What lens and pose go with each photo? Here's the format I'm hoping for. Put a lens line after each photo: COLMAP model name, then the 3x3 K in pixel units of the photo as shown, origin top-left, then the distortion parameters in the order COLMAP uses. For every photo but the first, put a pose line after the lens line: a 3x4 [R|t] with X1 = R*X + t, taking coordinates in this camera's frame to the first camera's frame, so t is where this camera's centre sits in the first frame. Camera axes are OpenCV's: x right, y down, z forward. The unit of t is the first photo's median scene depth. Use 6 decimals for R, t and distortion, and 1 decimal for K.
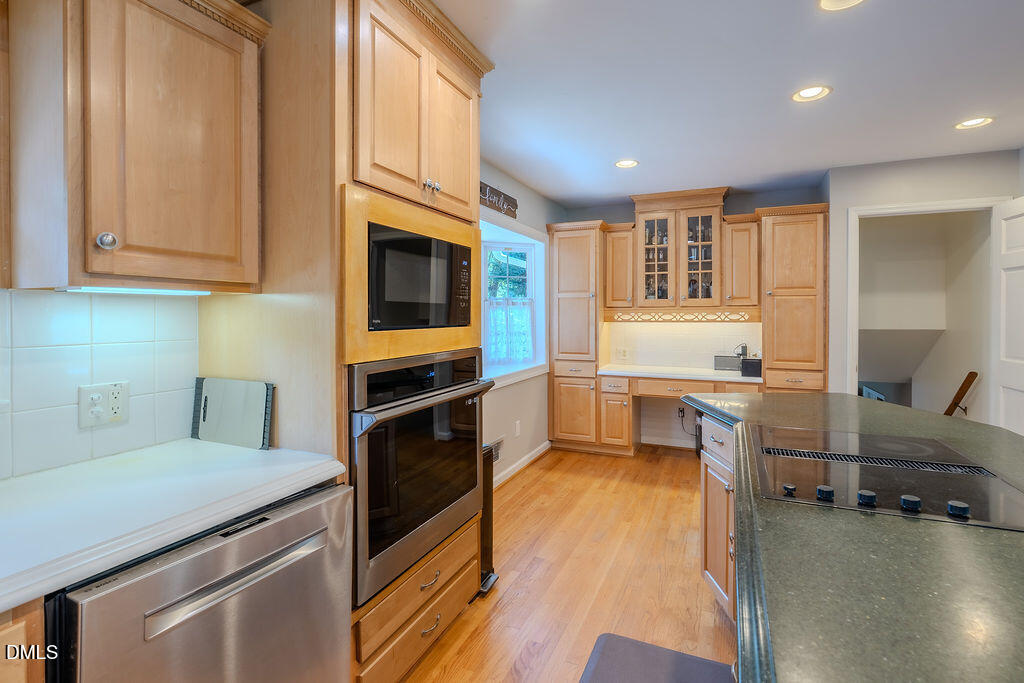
lens RADIAL K [[475.2, 0, 507.7], [0, 475.2, 319.8], [0, 0, 1]] dist [-0.010299, 0.002828]
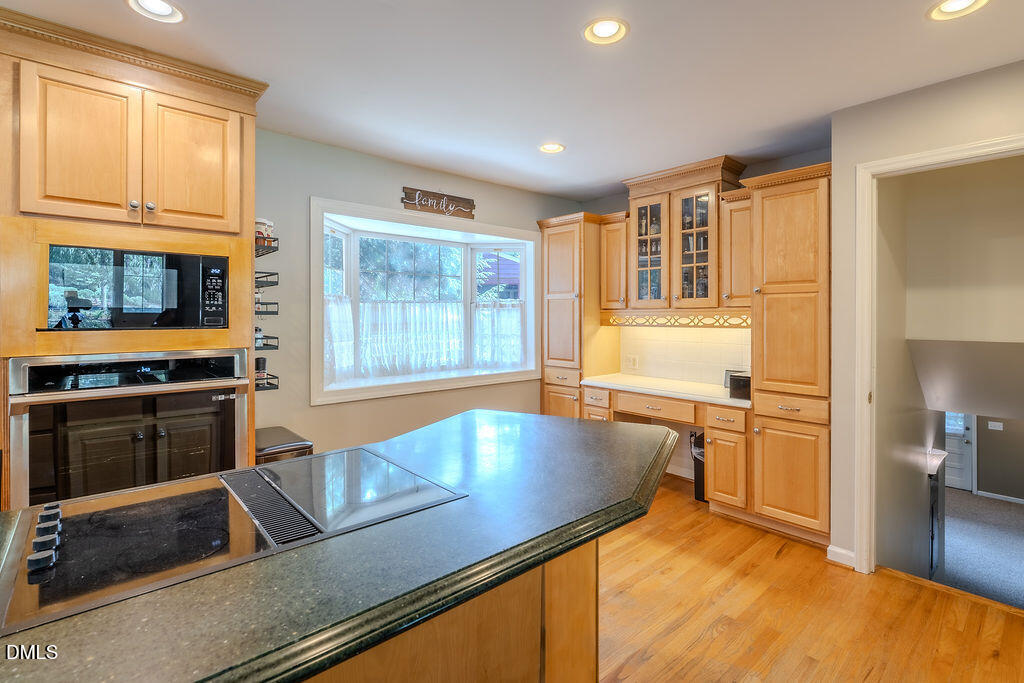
lens RADIAL K [[475.2, 0, 525.0], [0, 475.2, 321.0], [0, 0, 1]] dist [-0.010299, 0.002828]
pose [[0.909777, 0.006670, -0.415045, 0.474330], [-0.006763, 0.999976, 0.001245, -0.004783], [0.415043, 0.001674, 0.909800, 0.140867]]
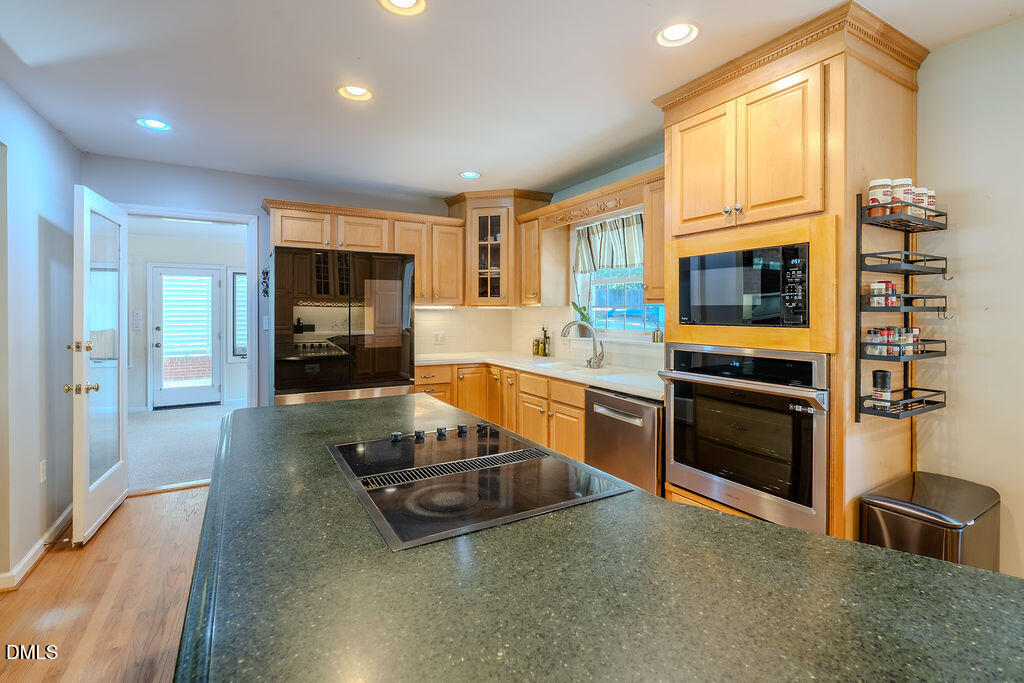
lens RADIAL K [[475.2, 0, 509.0], [0, 475.2, 310.1], [0, 0, 1]] dist [-0.010299, 0.002828]
pose [[-0.599893, -0.001780, -0.800078, 0.474373], [-0.009783, 0.999939, 0.005110, -0.009634], [0.800021, 0.010892, -0.599874, 0.518914]]
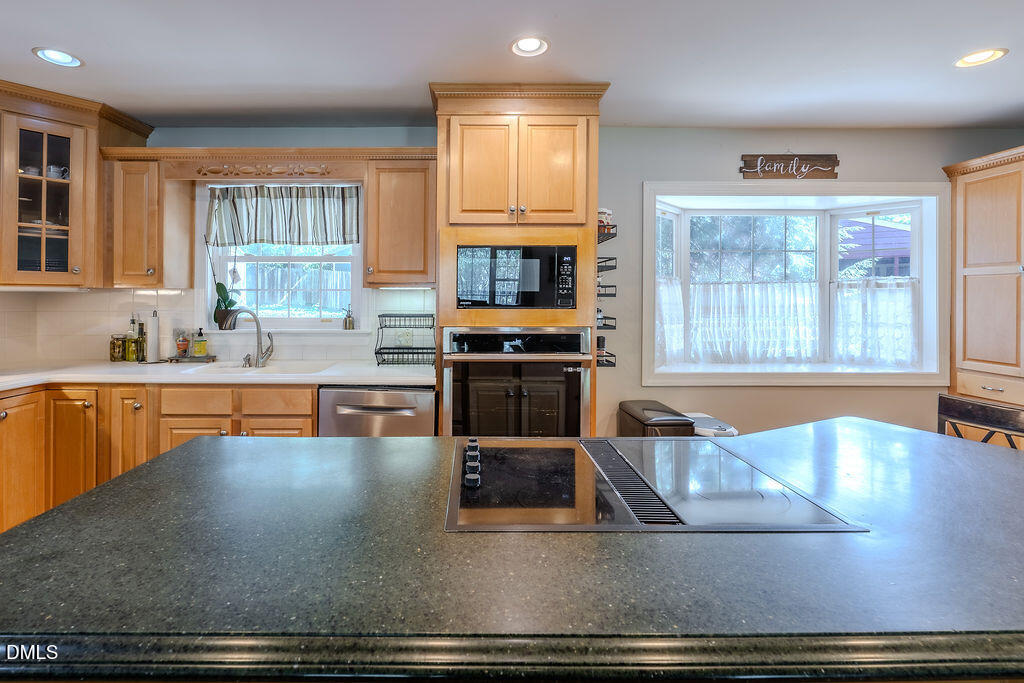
lens RADIAL K [[475.2, 0, 480.5], [0, 475.2, 298.8], [0, 0, 1]] dist [-0.010299, 0.002828]
pose [[0.404217, 0.005783, -0.914645, 0.452802], [-0.013828, 0.999904, 0.000211, -0.004675], [0.914559, 0.012562, 0.404258, 0.131986]]
